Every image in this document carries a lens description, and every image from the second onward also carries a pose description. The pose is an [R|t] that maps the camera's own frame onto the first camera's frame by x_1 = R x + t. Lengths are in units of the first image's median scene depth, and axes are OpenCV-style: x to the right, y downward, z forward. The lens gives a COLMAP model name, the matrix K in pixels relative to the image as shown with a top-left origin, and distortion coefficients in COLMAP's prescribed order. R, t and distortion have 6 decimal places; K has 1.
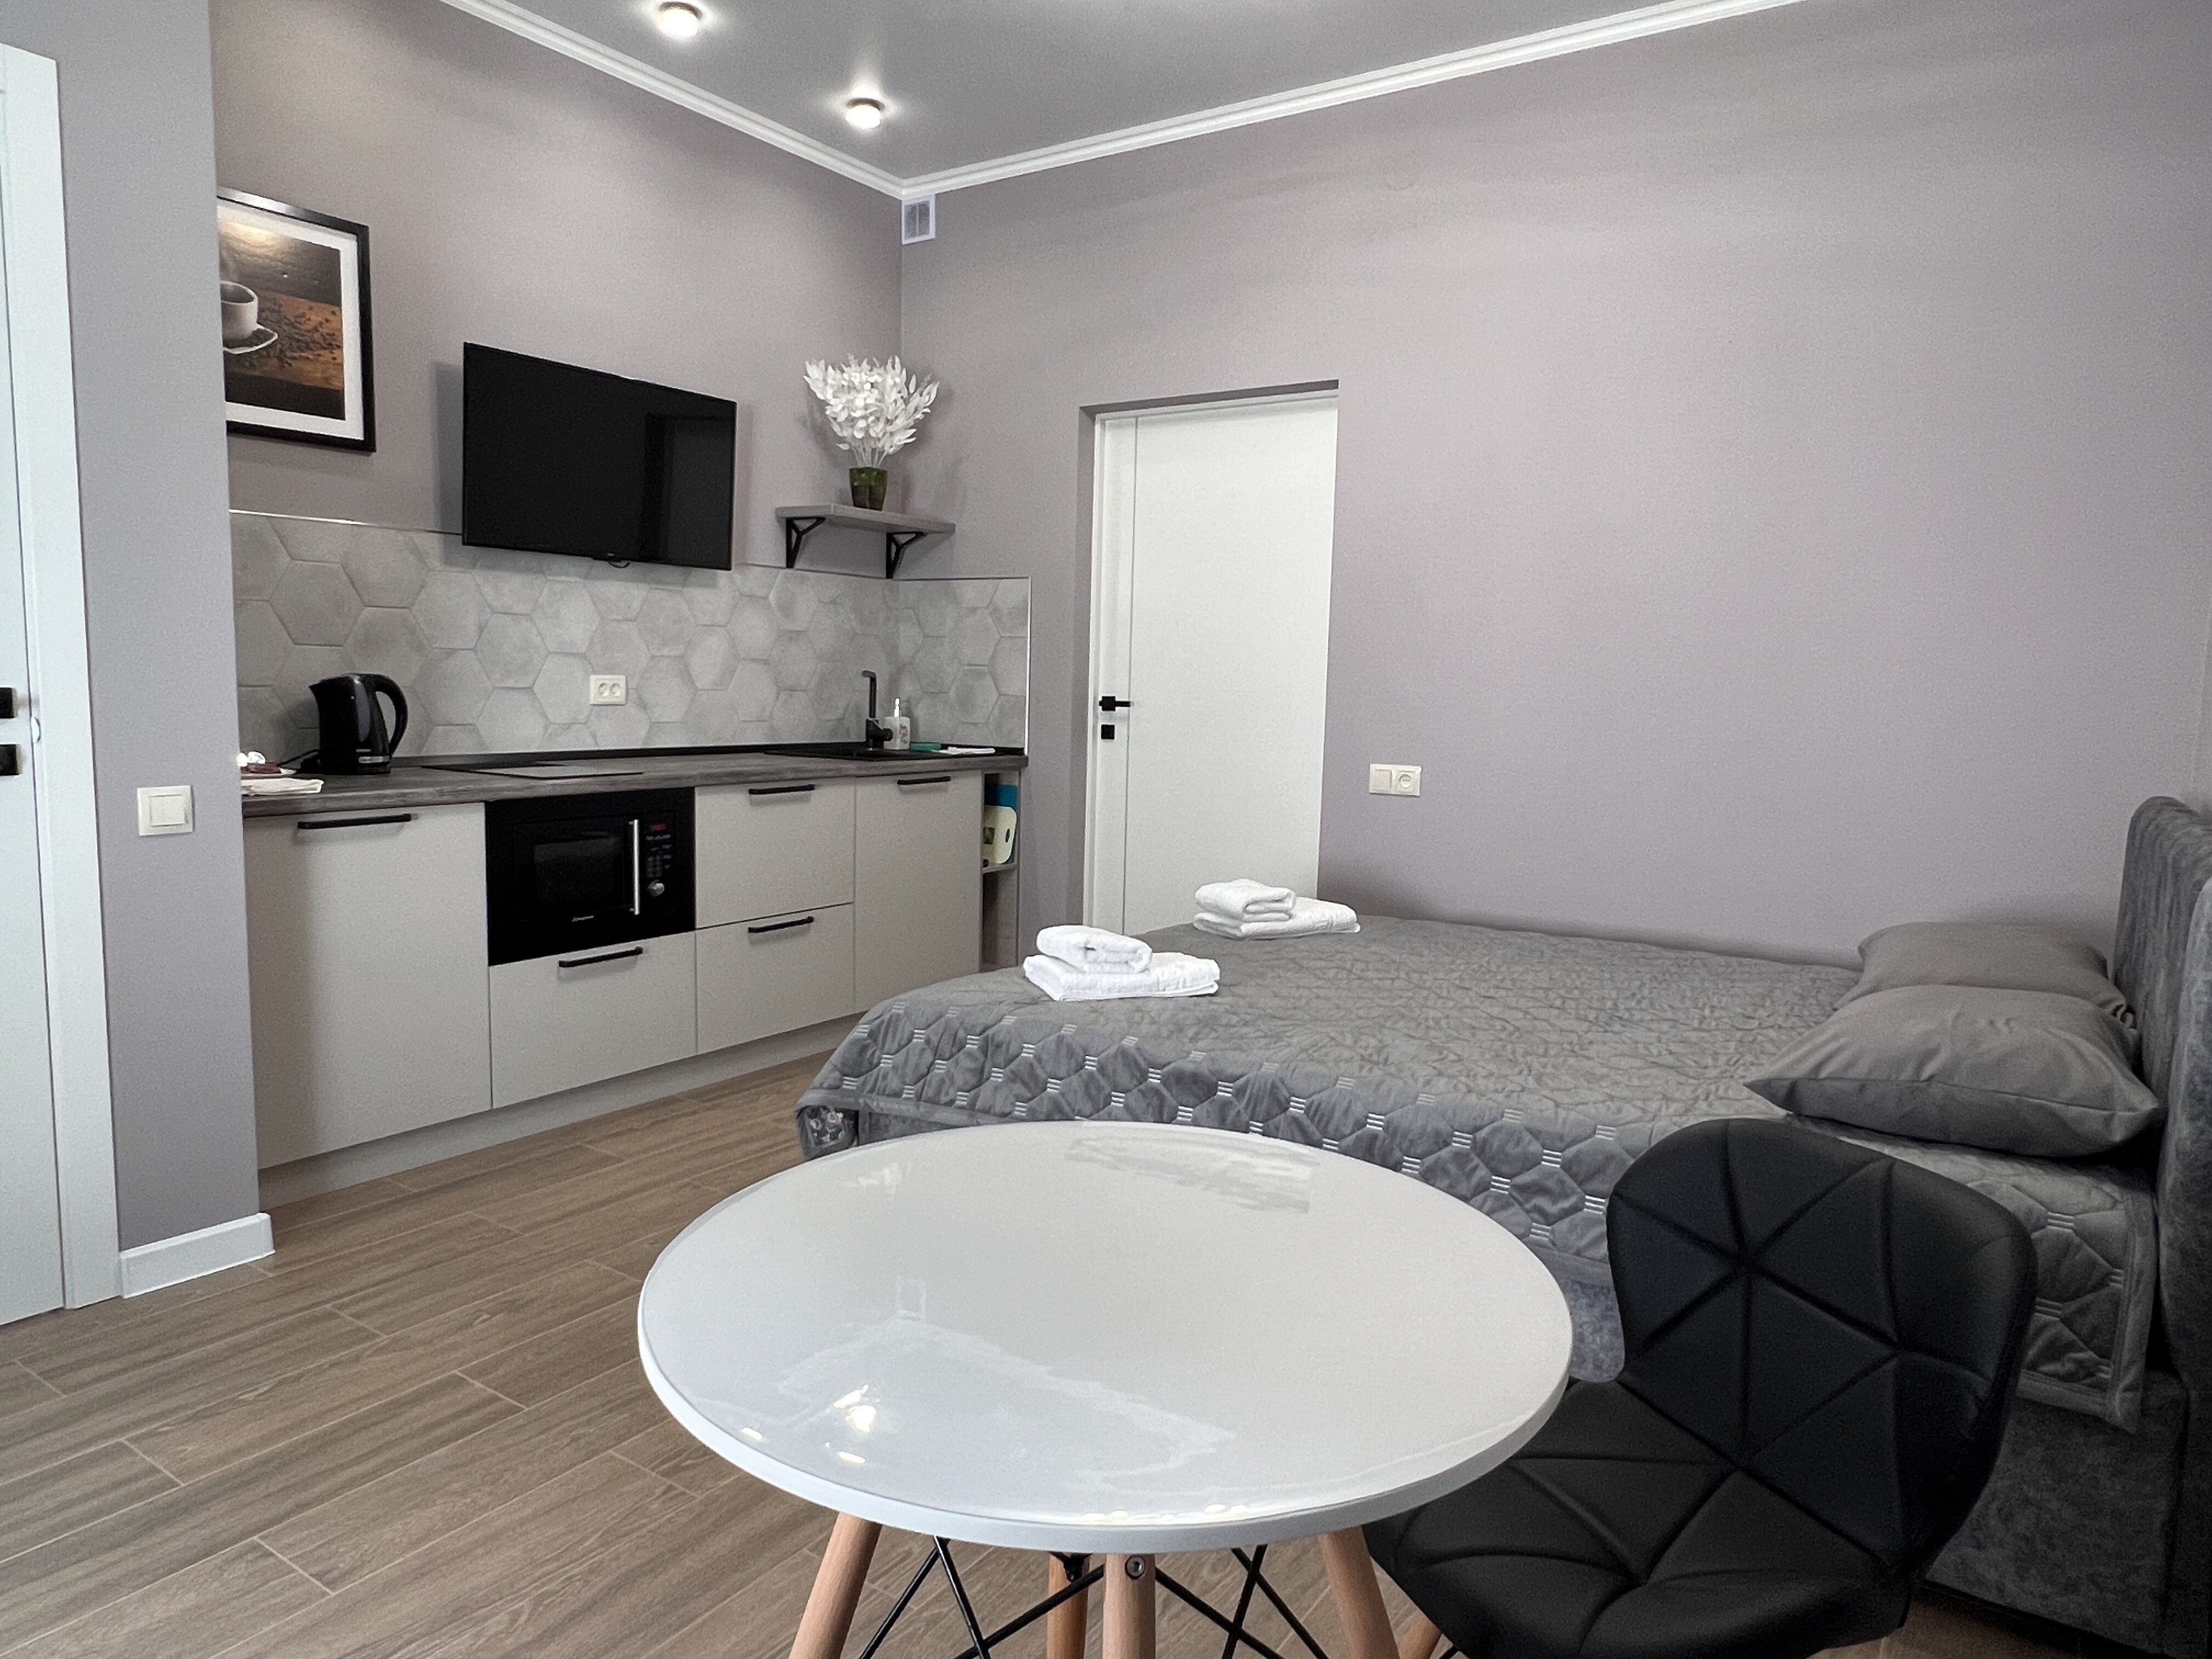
lens RADIAL K [[1420.4, 0, 1101.2], [0, 1420.4, 838.8], [0, 0, 1]] dist [-0.005591, 0.001863]
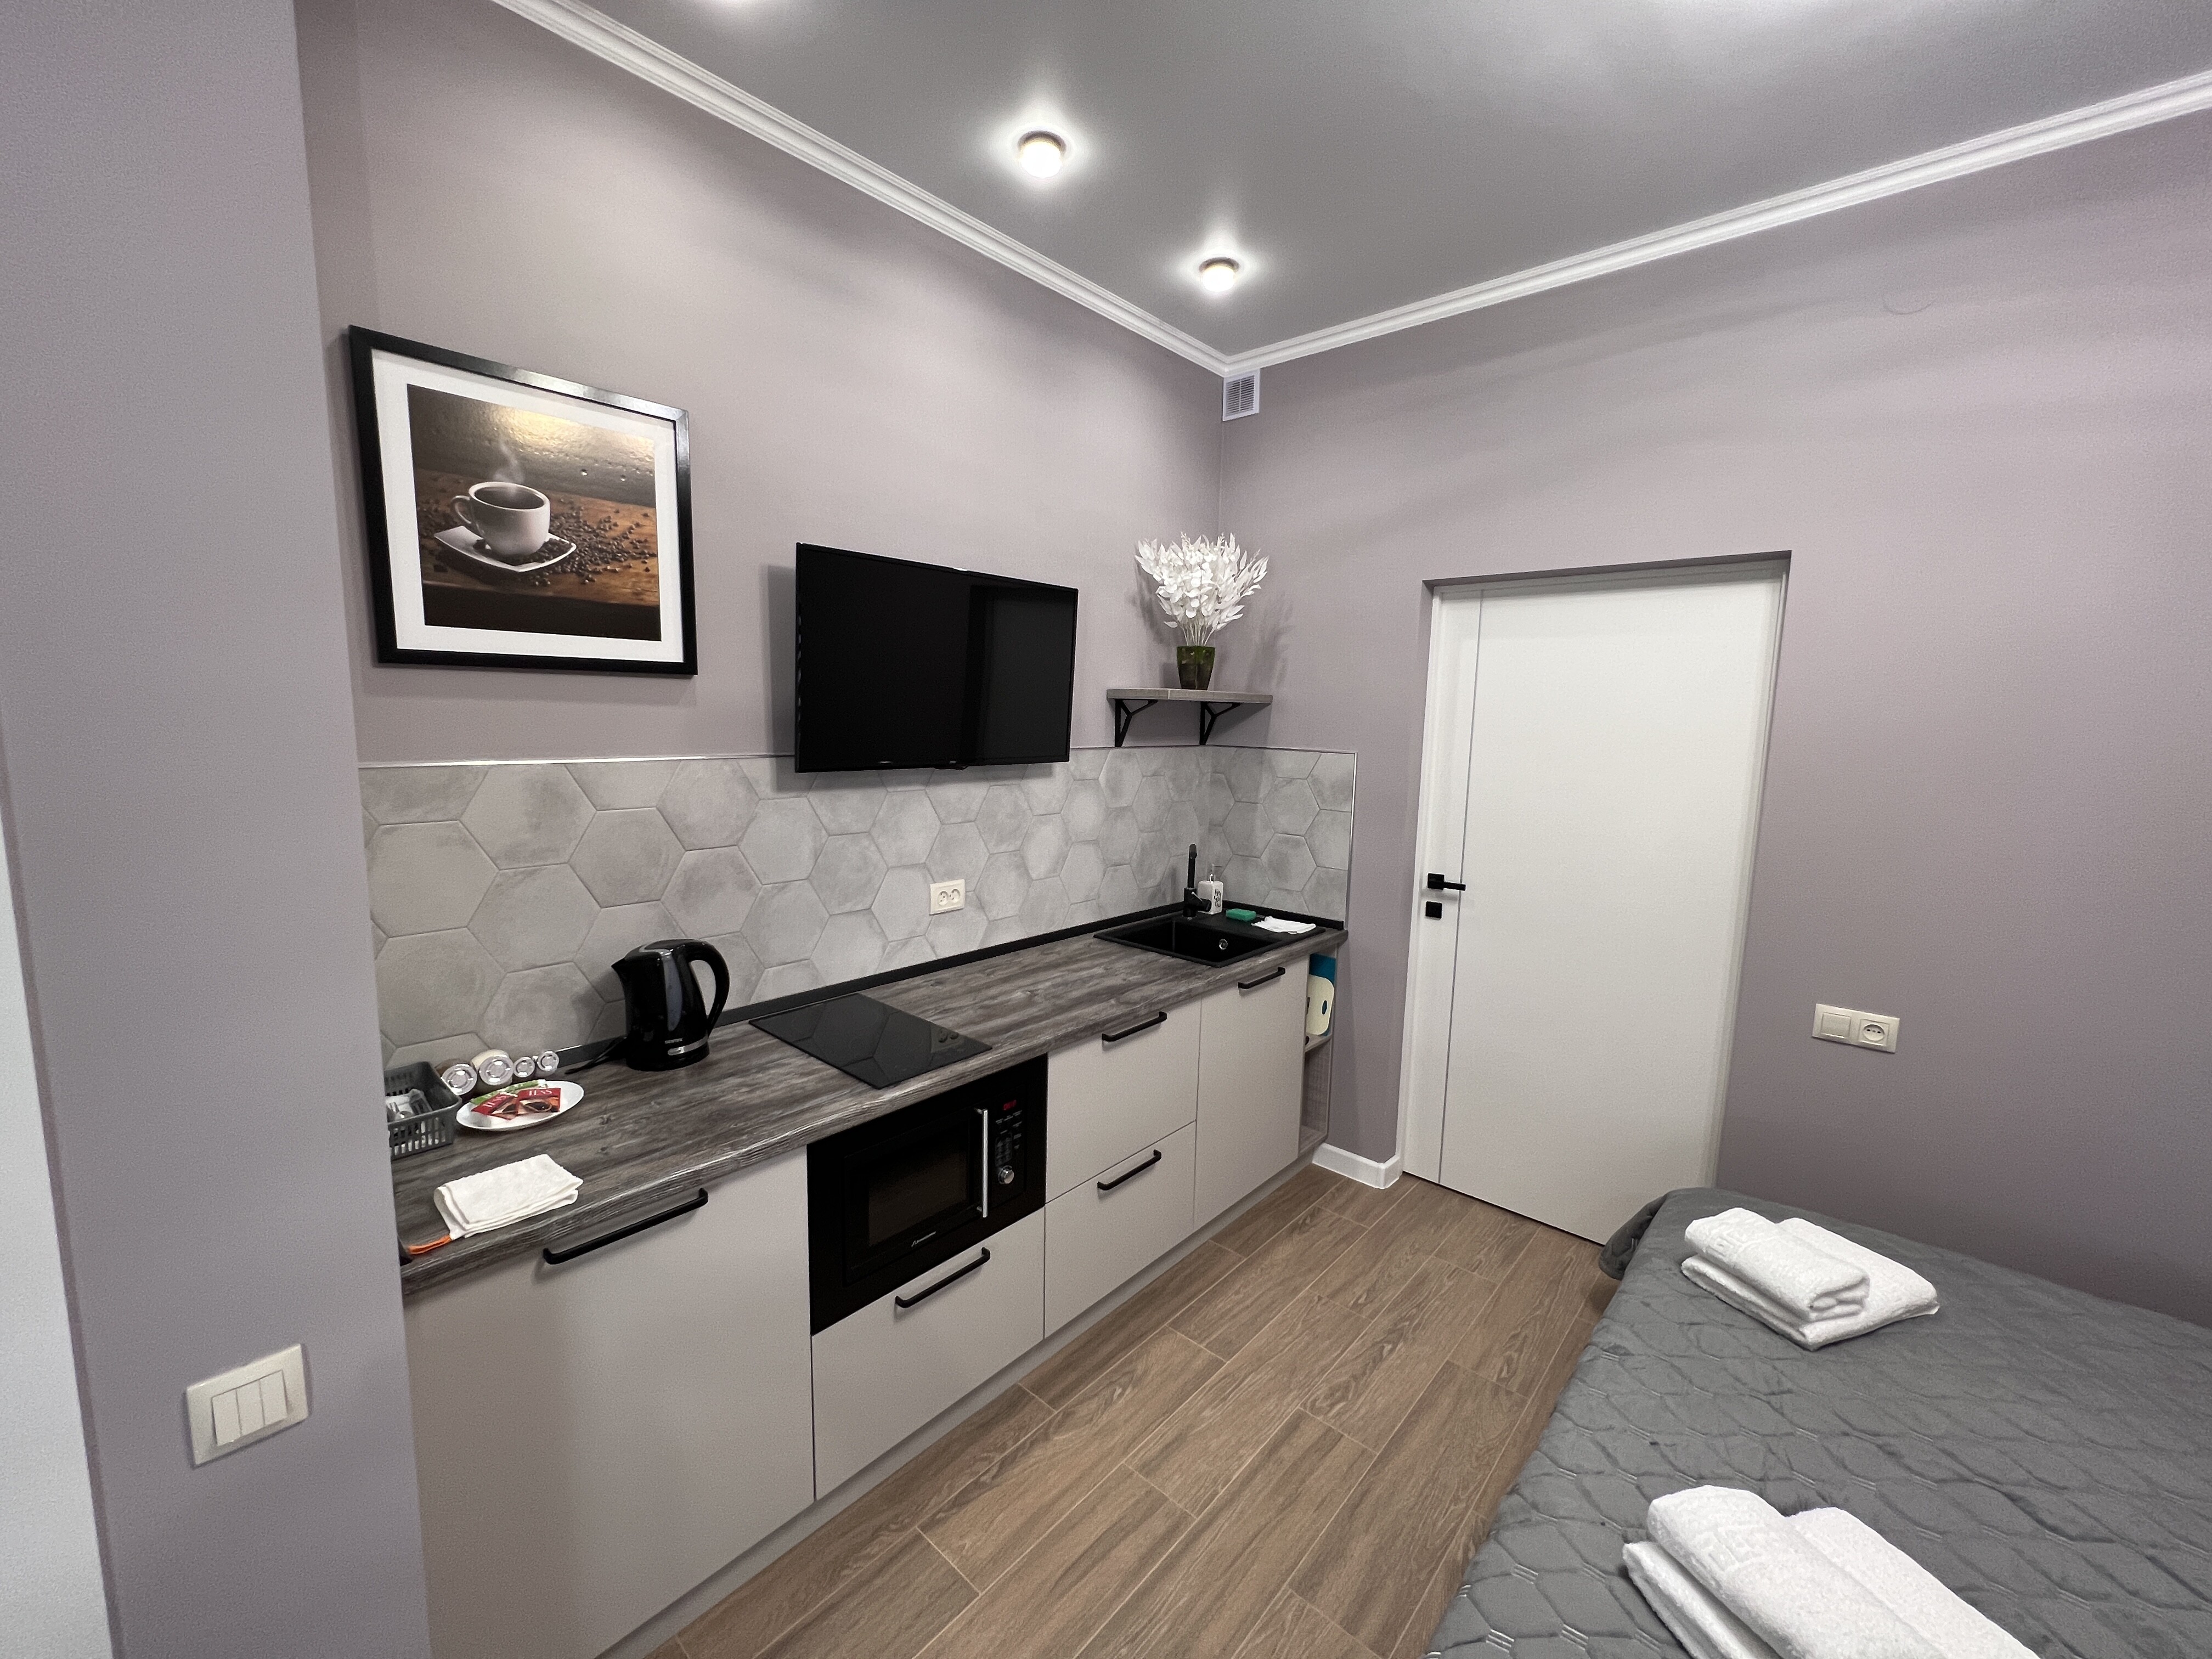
lens RADIAL K [[886.6, 0, 1098.9], [0, 886.6, 823.5], [0, 0, 1]] dist [-0.000918, -0.000285]
pose [[0.990453, 0.013800, -0.137161, -0.164613], [-0.012207, 0.999848, 0.012447, -0.162792], [0.137312, -0.010654, 0.990471, 0.422439]]
